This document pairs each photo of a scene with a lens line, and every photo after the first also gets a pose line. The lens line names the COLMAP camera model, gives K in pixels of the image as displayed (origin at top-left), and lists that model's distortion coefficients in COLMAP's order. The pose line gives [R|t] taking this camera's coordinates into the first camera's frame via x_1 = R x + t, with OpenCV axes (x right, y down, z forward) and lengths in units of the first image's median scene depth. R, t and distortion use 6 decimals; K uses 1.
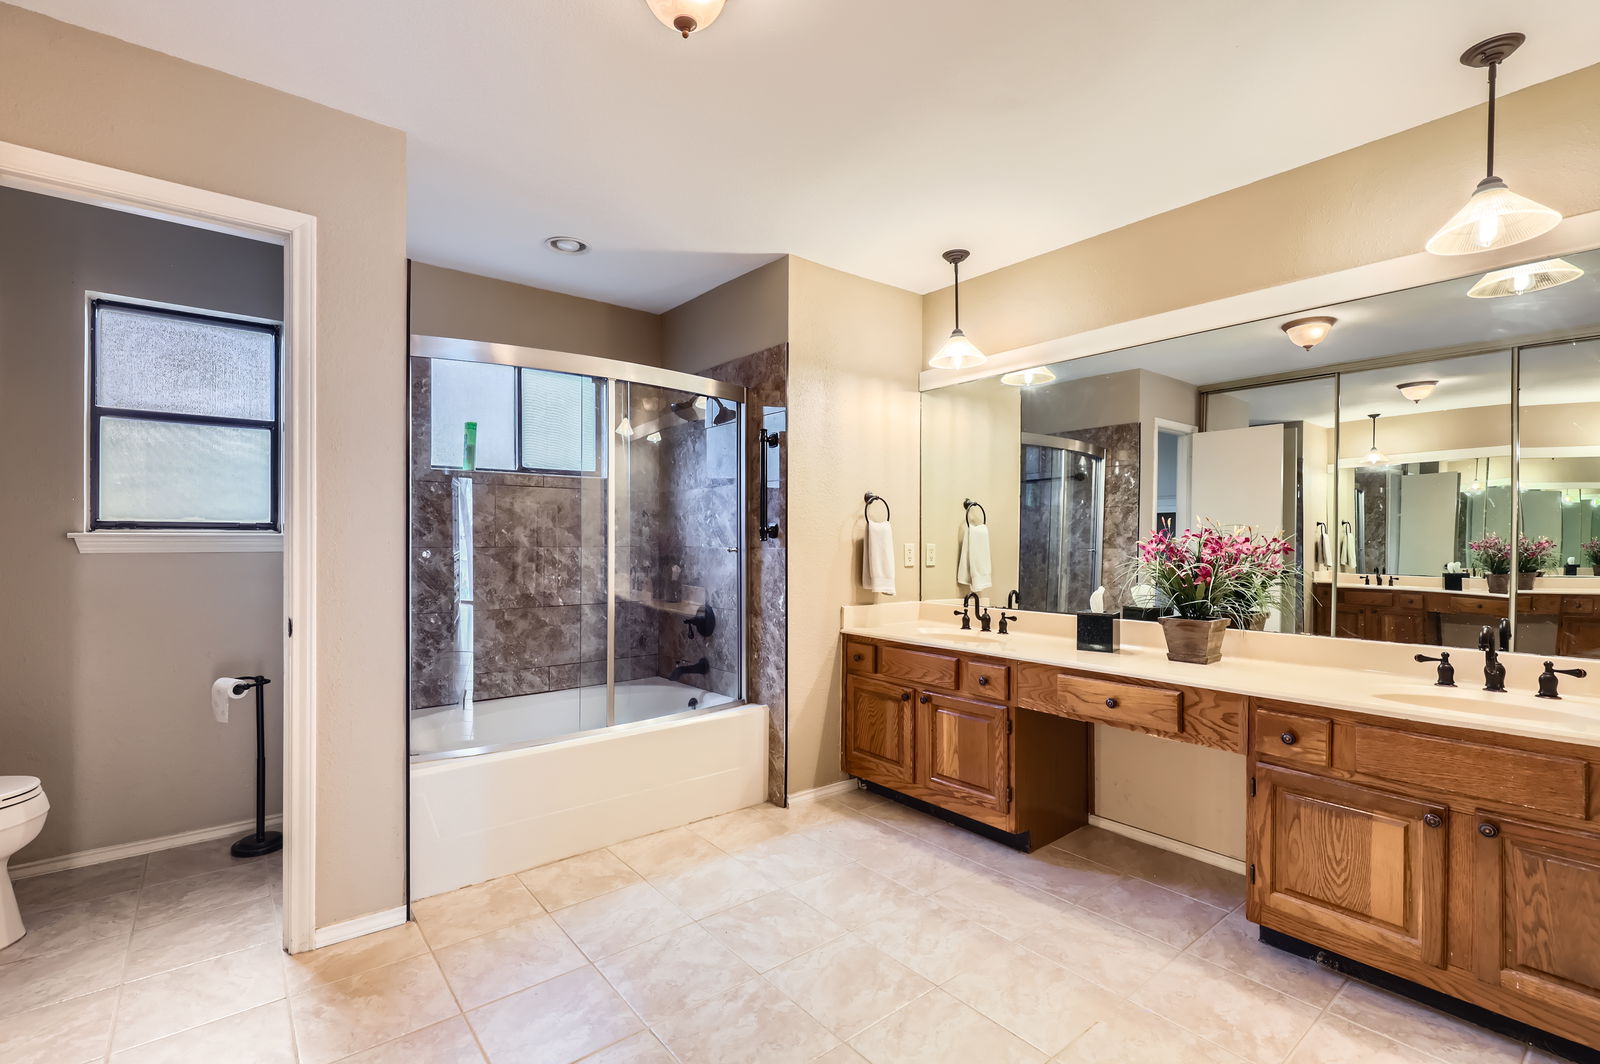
lens RADIAL K [[716.5, 0, 802.1], [0, 716.5, 532.6], [0, 0, 1]] dist [0.001063, 0.000166]
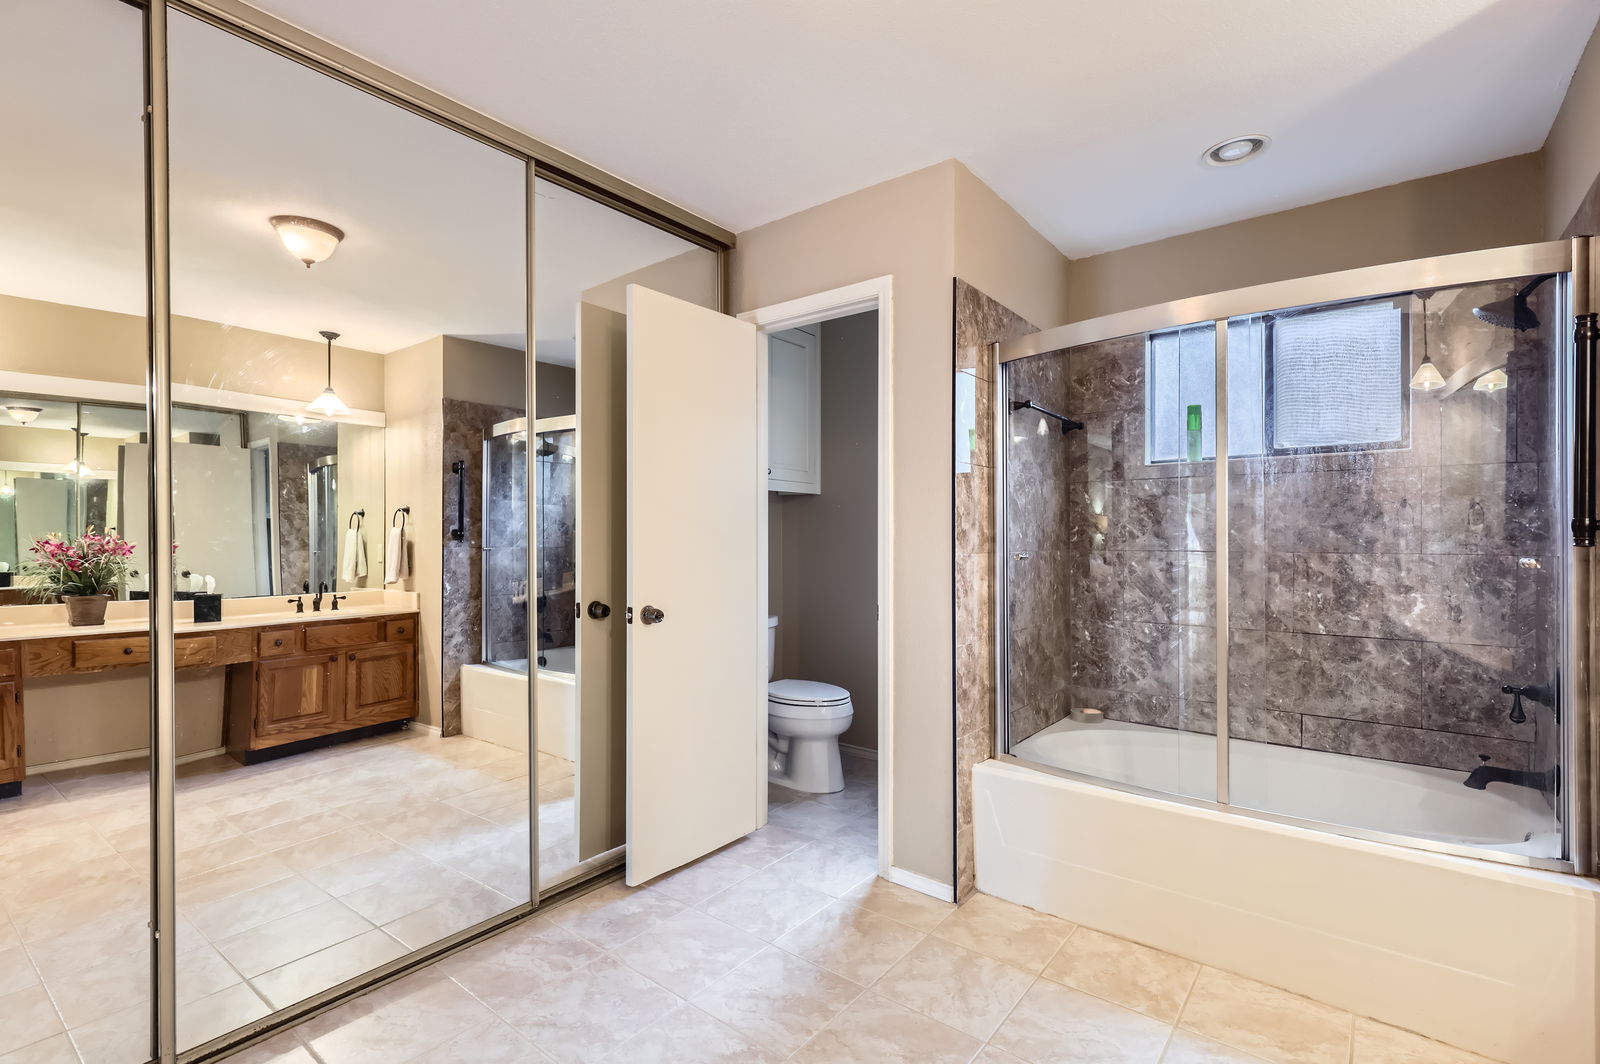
lens RADIAL K [[737.3, 0, 800.0], [0, 737.3, 532.0], [0, 0, 1]] dist [-0.000100, 0.000147]
pose [[0.213146, -0.009168, -0.976977, 0.311439], [0.006424, 0.999948, -0.007982, 0.001417], [0.976999, -0.004575, 0.213194, 0.364062]]
